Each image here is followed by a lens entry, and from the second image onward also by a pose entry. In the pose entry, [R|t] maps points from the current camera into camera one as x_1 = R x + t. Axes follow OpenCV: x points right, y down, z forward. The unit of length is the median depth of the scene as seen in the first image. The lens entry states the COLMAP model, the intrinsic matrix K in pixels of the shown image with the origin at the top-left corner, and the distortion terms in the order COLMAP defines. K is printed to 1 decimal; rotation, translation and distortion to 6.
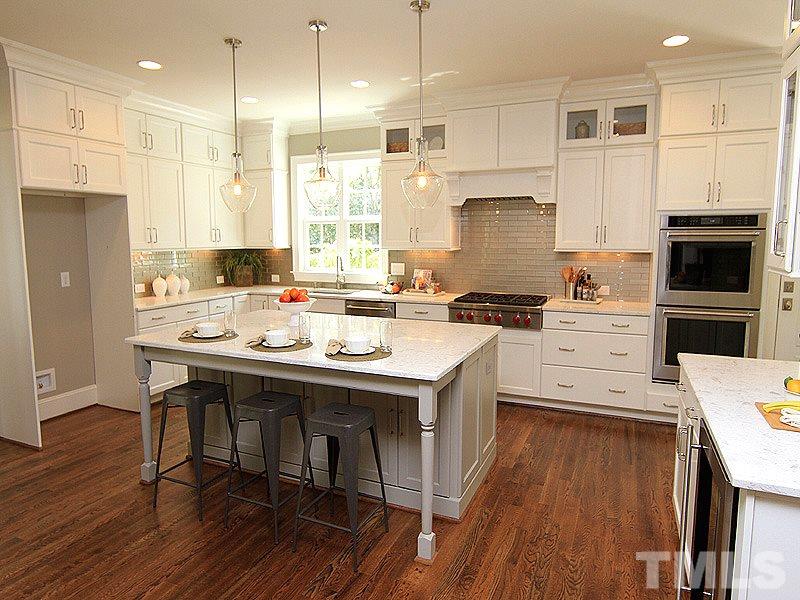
lens RADIAL K [[509.8, 0, 396.2], [0, 509.8, 295.2], [0, 0, 1]] dist [-0.029444, 0.005404]
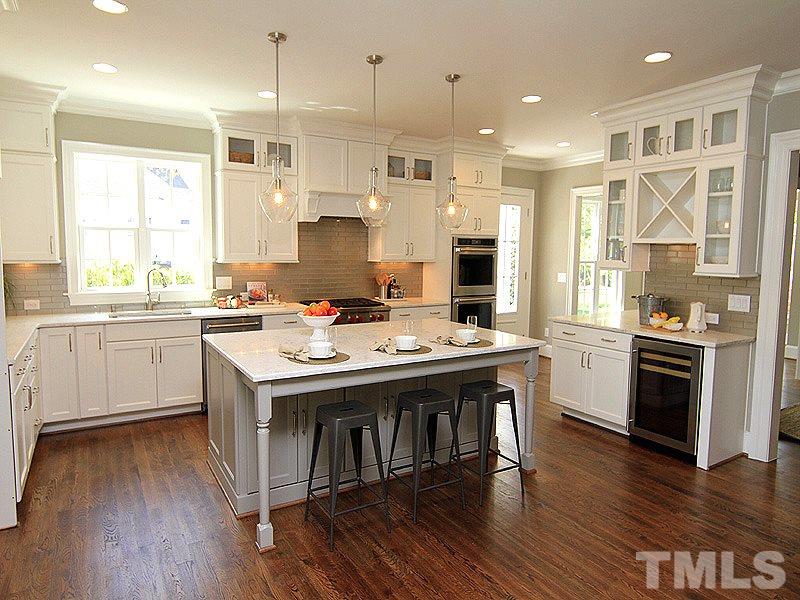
lens RADIAL K [[509.8, 0, 401.4], [0, 509.8, 298.2], [0, 0, 1]] dist [-0.029444, 0.005404]
pose [[0.559692, -0.068141, 0.825894, -0.687109], [0.081796, 0.996290, 0.026768, -0.024380], [-0.824654, 0.052573, 0.563189, 0.227880]]
